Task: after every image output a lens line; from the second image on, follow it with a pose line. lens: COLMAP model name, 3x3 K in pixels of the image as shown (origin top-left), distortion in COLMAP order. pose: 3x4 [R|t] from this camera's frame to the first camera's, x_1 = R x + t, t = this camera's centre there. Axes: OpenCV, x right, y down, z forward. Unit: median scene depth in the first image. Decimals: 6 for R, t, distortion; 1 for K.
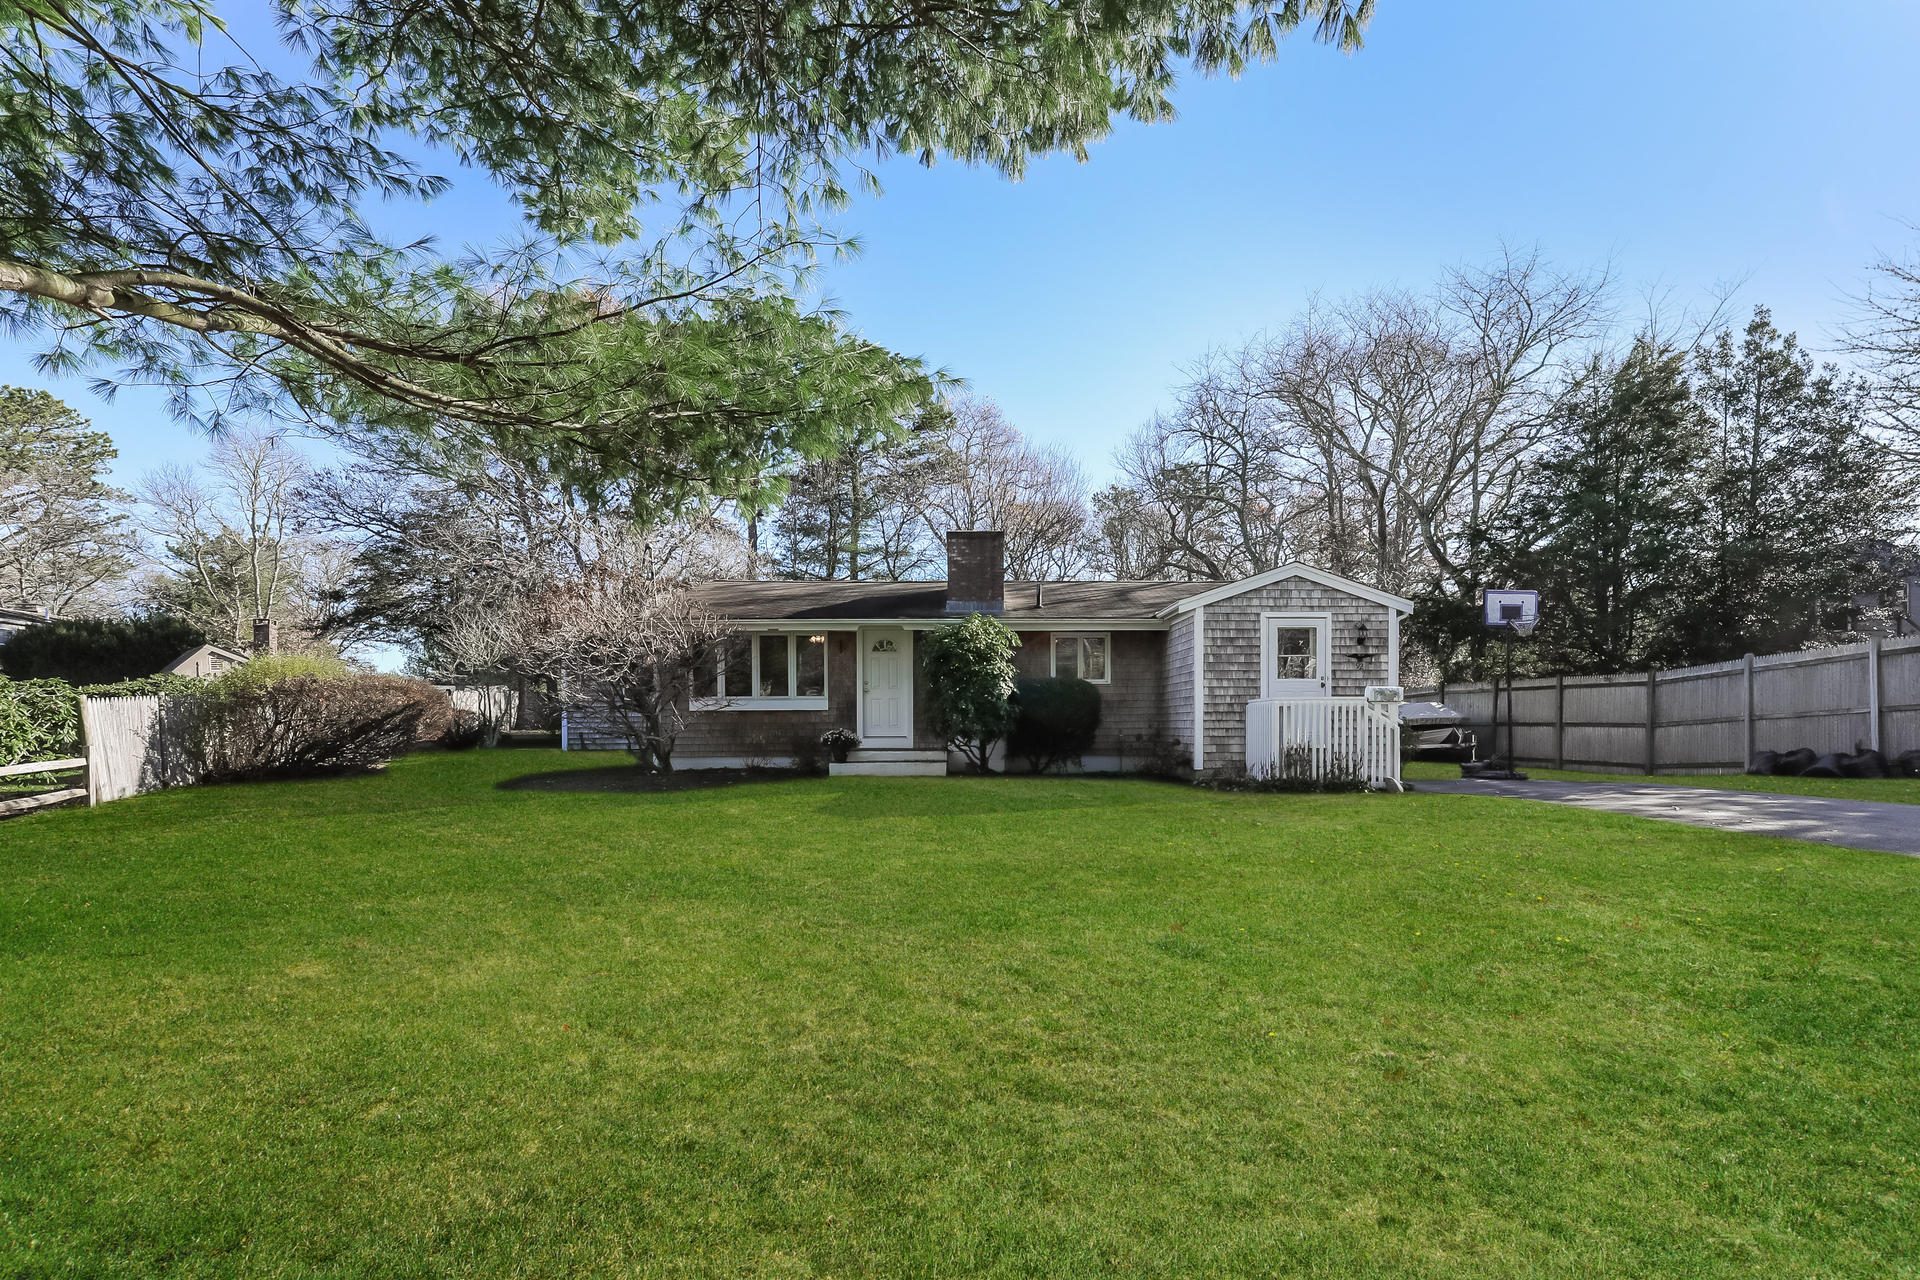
lens RADIAL K [[920.4, 0, 1013.3], [0, 920.4, 712.8], [0, 0, 1]] dist [-0.003791, -0.000595]
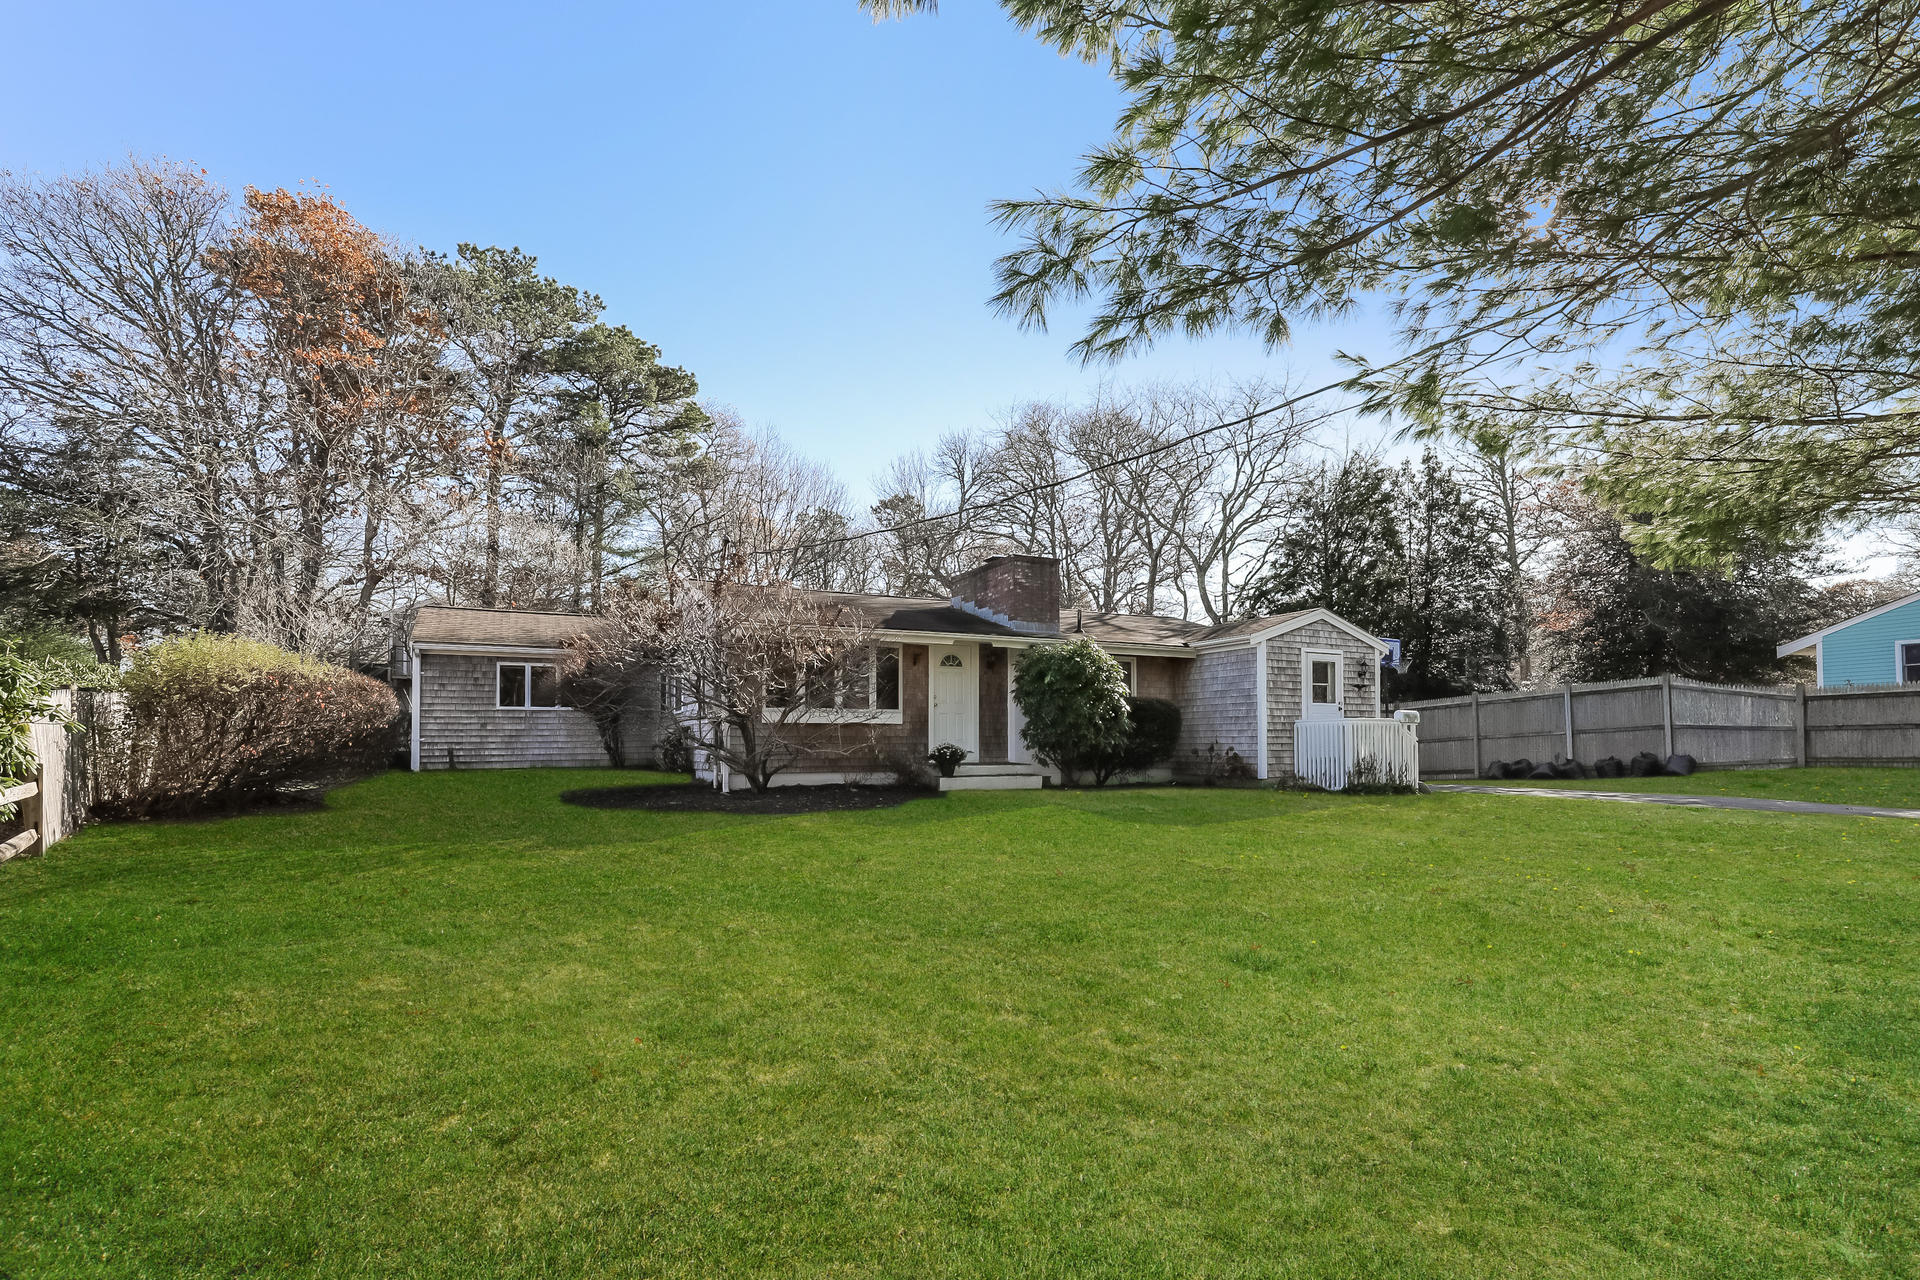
lens RADIAL K [[909.3, 0, 970.7], [0, 909.3, 680.9], [0, 0, 1]] dist [-0.000259, 0.000273]
pose [[0.904156, 0.032725, 0.425948, -0.623506], [-0.008192, 0.998206, -0.059302, 0.008910], [-0.427125, 0.050128, 0.902802, 0.112064]]
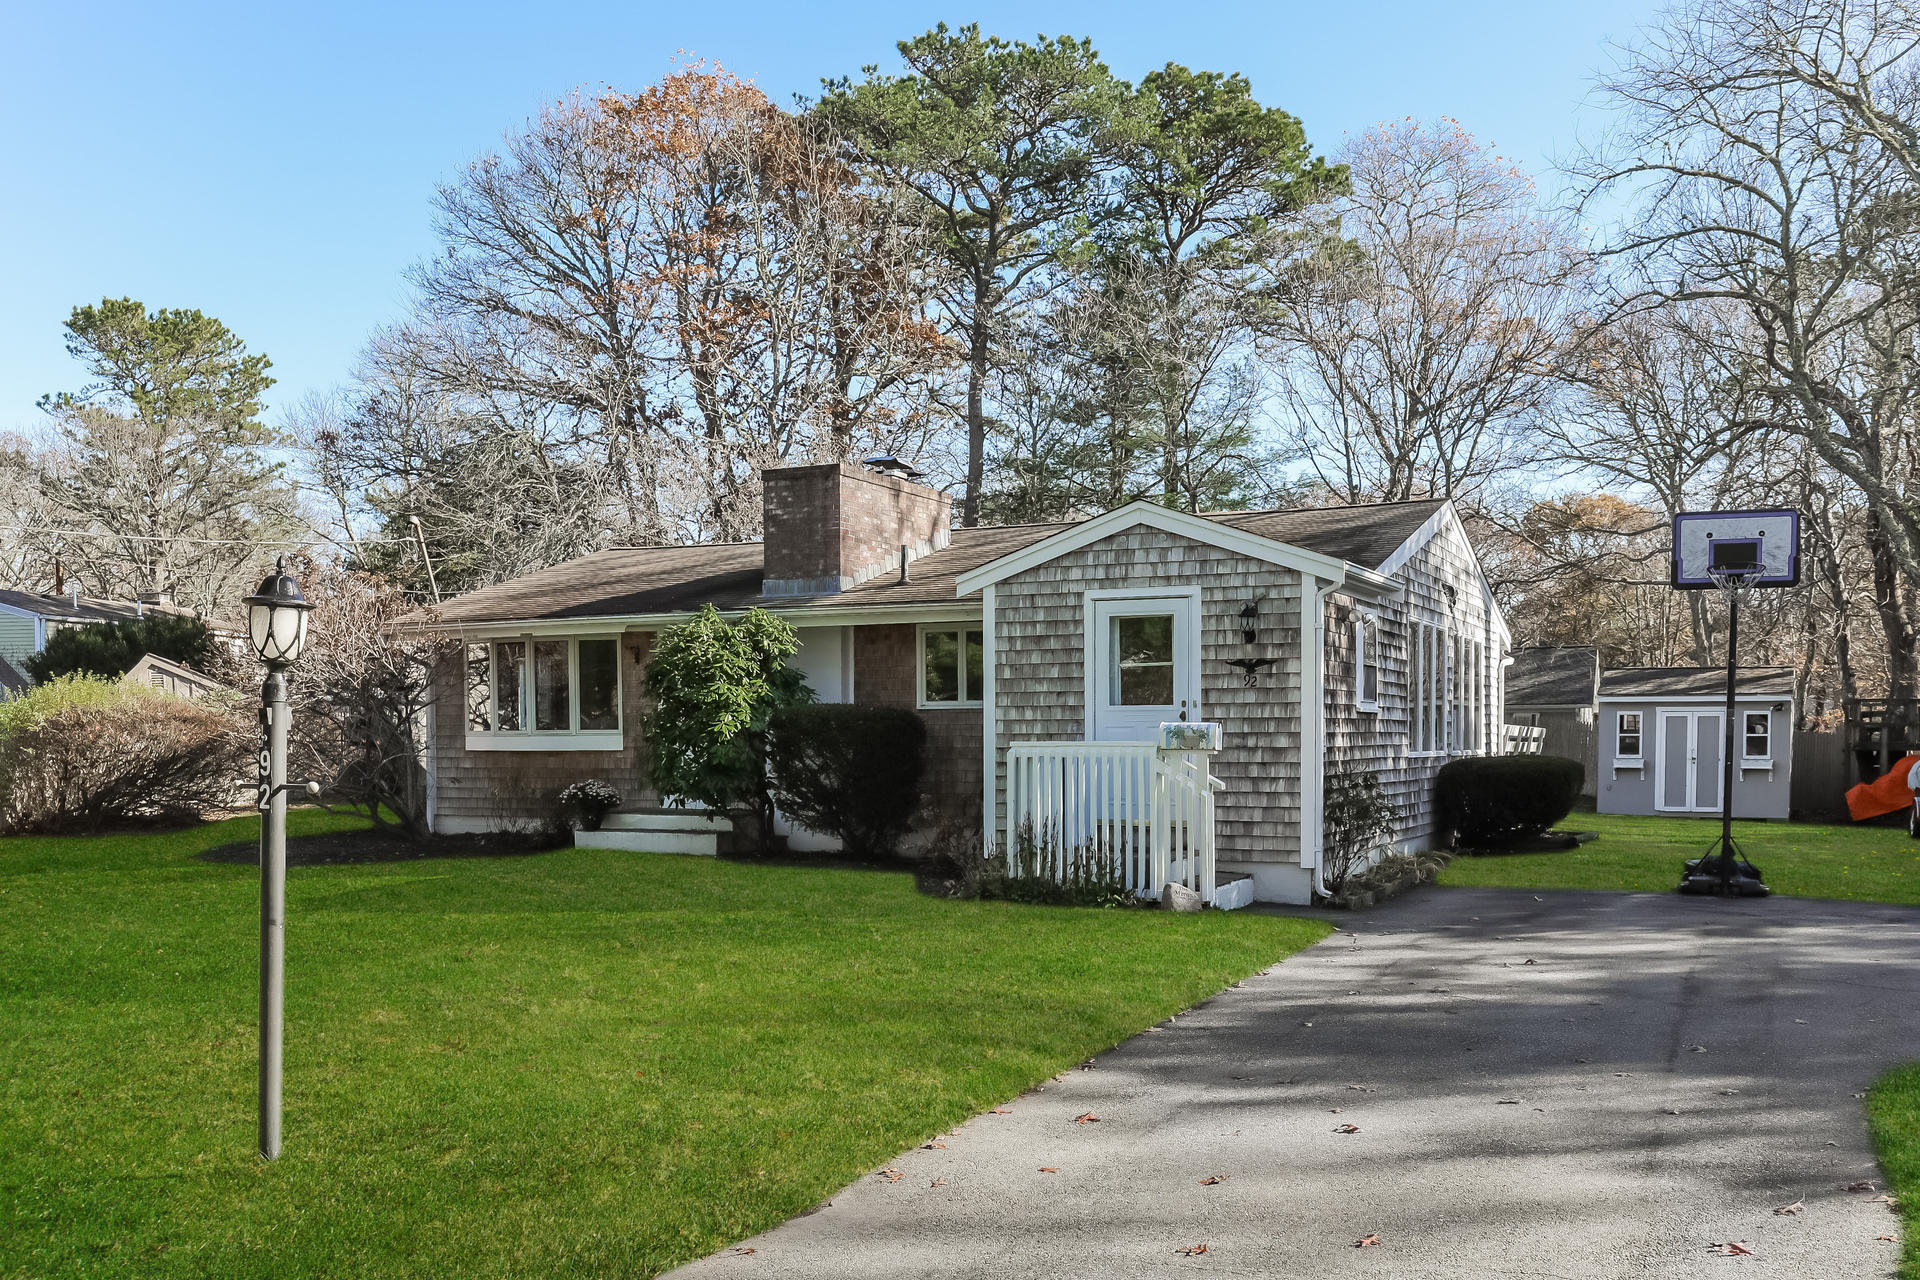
lens RADIAL K [[1778.5, 0, 1069.1], [0, 1778.5, 778.6], [0, 0, 1]] dist [-0.032104, 0.018438]
pose [[0.893219, 0.011305, -0.449480, 0.761531], [0.006693, 0.999239, 0.038432, -0.033941], [0.449572, -0.037336, 0.892463, -0.009918]]
